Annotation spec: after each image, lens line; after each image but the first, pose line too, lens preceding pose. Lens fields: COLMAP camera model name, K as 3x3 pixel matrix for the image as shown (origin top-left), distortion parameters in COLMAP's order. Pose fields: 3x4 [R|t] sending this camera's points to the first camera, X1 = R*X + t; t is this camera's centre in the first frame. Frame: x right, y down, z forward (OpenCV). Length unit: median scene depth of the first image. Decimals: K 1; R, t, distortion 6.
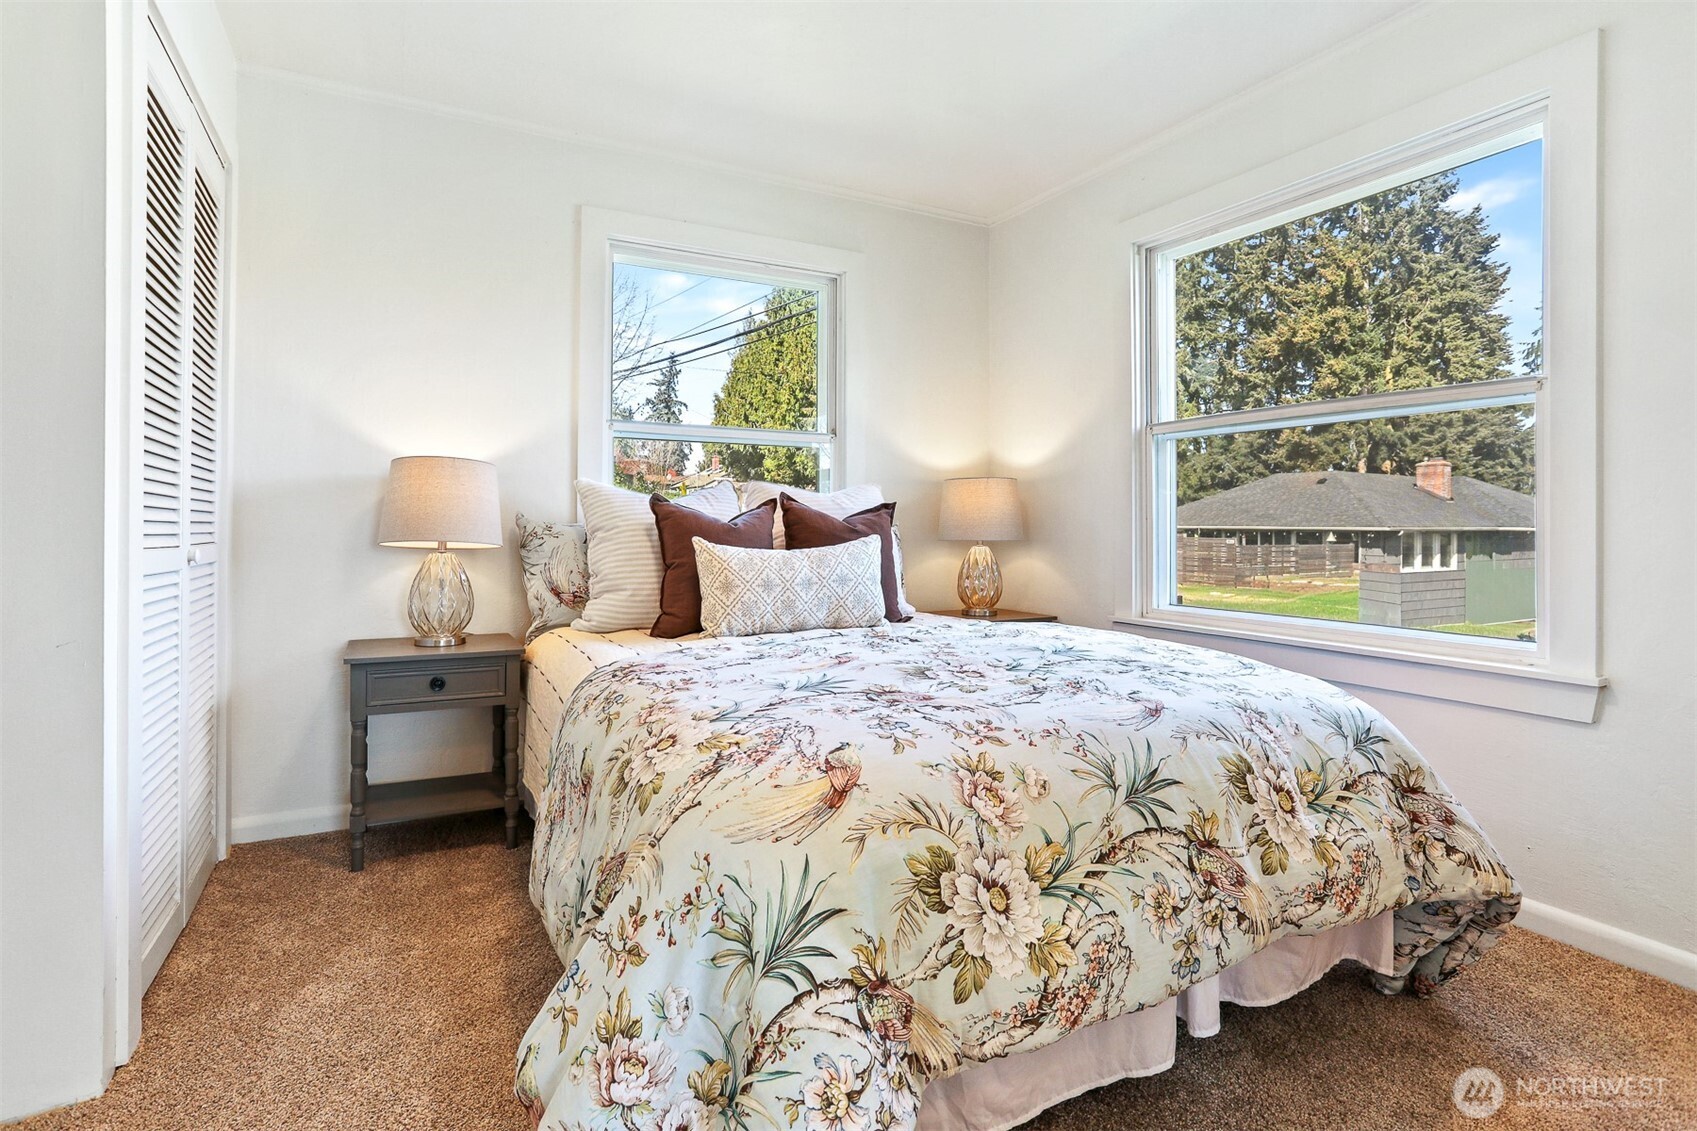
lens RADIAL K [[851.6, 0, 854.7], [0, 851.6, 504.9], [0, 0, 1]] dist [-0.047645, 0.032547]
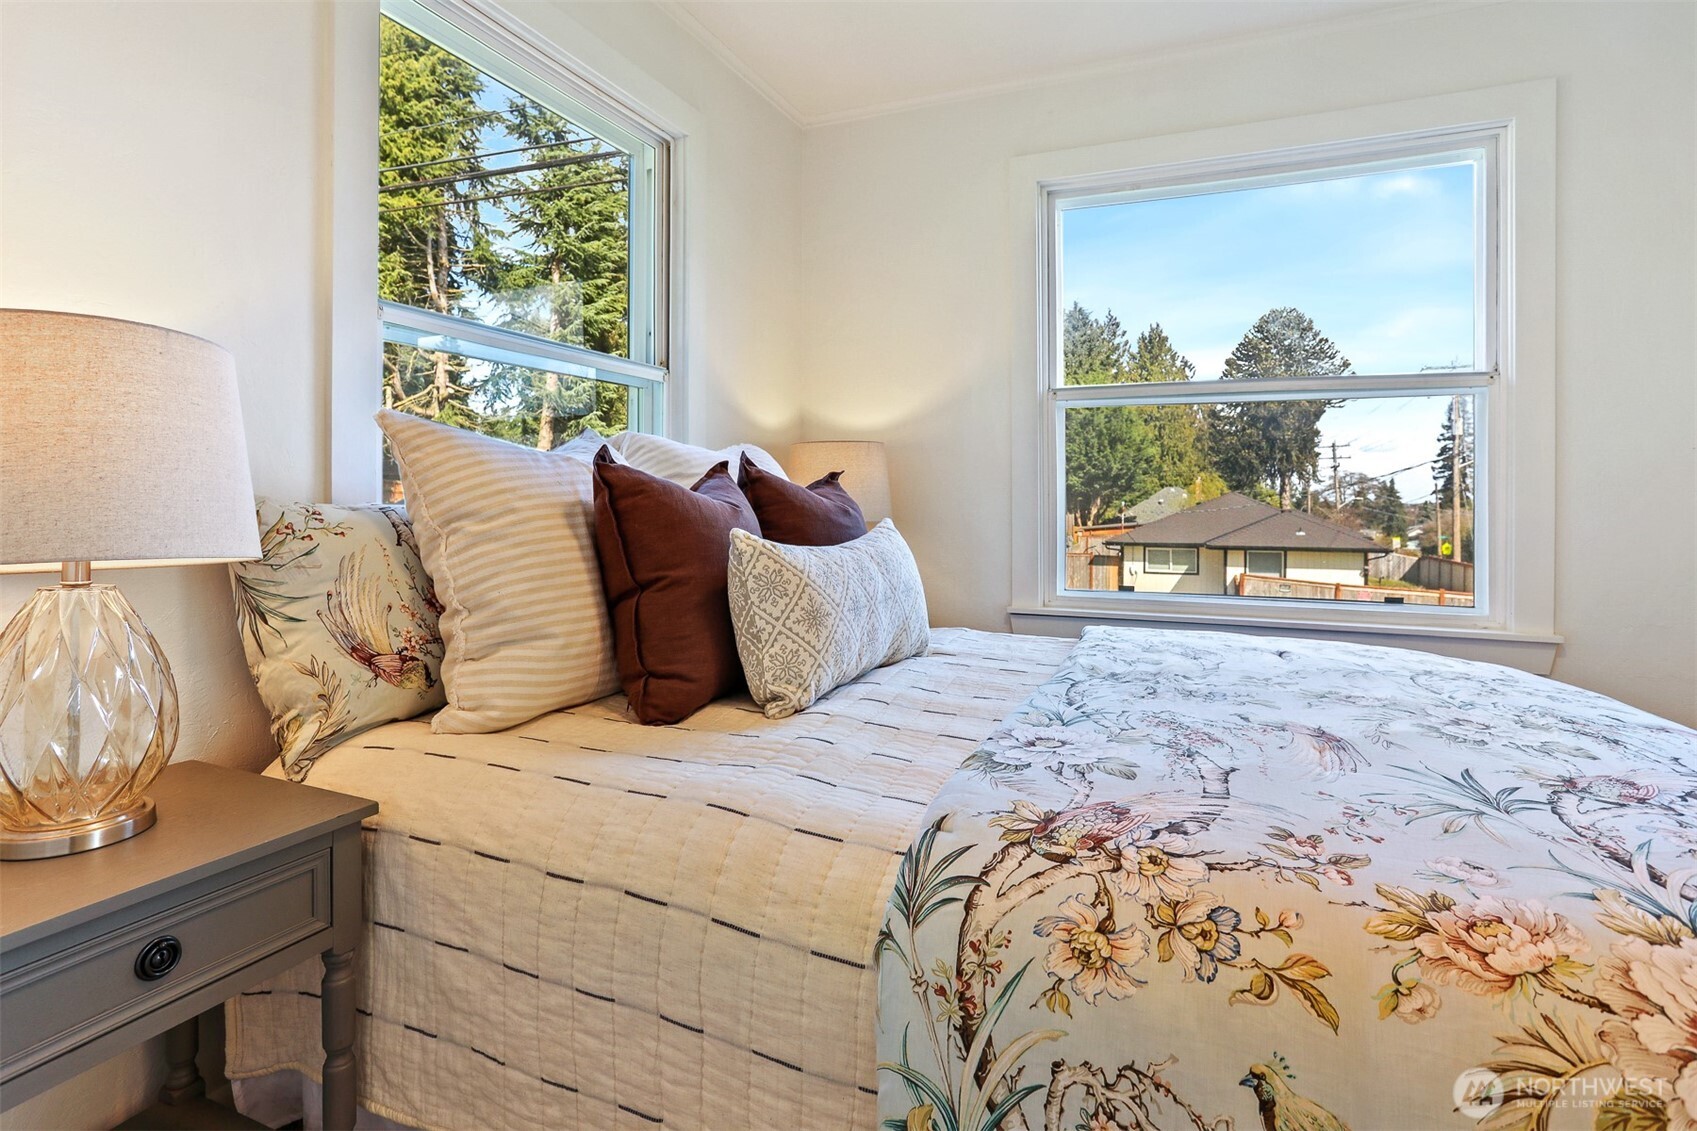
lens RADIAL K [[851.6, 0, 854.7], [0, 851.6, 504.9], [0, 0, 1]] dist [-0.047645, 0.032547]
pose [[0.780093, -0.005341, 0.625640, -0.428898], [-0.019817, 0.999251, 0.033241, 0.001769], [-0.625349, -0.038329, 0.779403, 0.482808]]
